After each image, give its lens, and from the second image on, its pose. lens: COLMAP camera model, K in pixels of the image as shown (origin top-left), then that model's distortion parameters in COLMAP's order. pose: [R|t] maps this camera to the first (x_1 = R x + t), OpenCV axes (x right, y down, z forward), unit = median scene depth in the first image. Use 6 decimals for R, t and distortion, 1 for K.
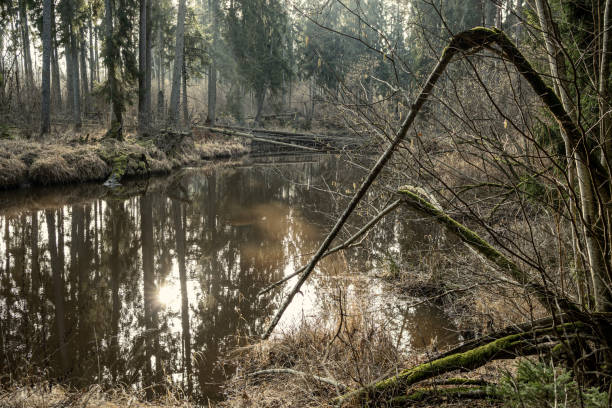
lens RADIAL K [[582.2, 0, 311.7], [0, 582.2, 201.4], [0, 0, 1]] dist [-0.080012, 0.195185]
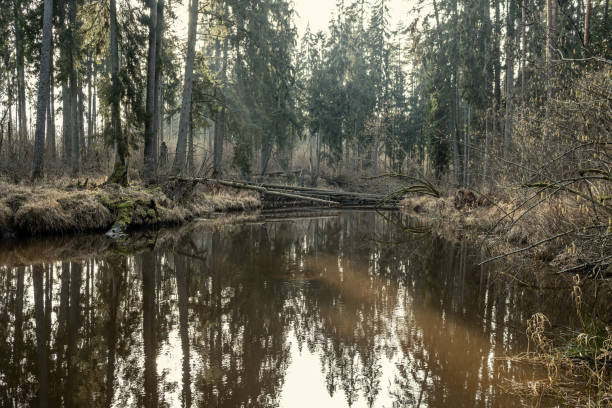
lens RADIAL K [[582.2, 0, 311.7], [0, 582.2, 201.4], [0, 0, 1]] dist [-0.080012, 0.195185]
pose [[0.999891, -0.002310, 0.014577, -0.038974], [0.003897, 0.993951, -0.109759, 0.007262], [-0.014235, 0.109804, 0.993851, 0.085881]]
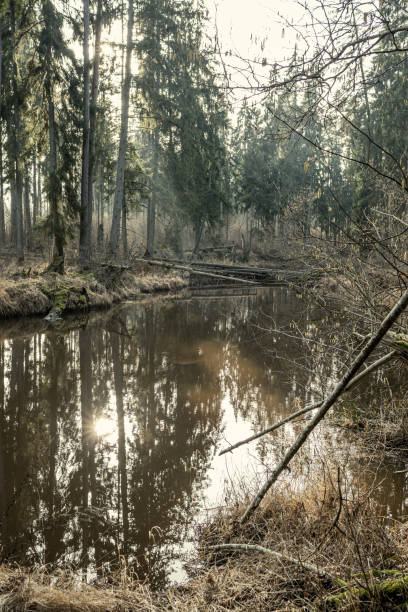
lens RADIAL K [[582.2, 0, 202.0], [0, 582.2, 300.0], [0, 0, 1]] dist [-0.080012, 0.195185]
pose [[0.997035, 0.002297, -0.076914, -0.006903], [-0.006690, 0.998357, -0.056902, -0.003087], [0.076657, 0.057248, 0.995413, 0.013884]]
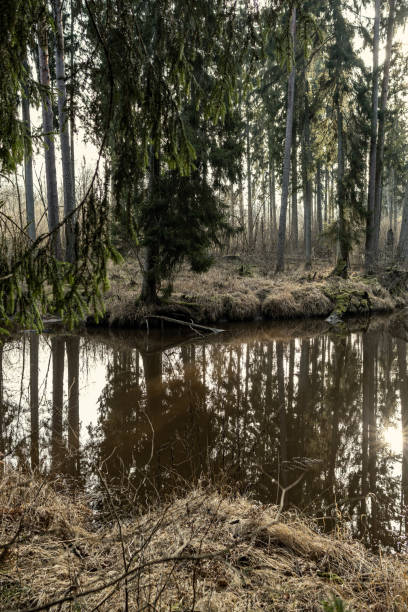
lens RADIAL K [[582.2, 0, 202.0], [0, 582.2, 300.0], [0, 0, 1]] dist [-0.080012, 0.195185]
pose [[0.839903, 0.023519, -0.542227, 0.009632], [-0.059509, 0.997028, -0.048933, -0.000612], [0.539465, 0.073367, 0.838806, -0.001487]]
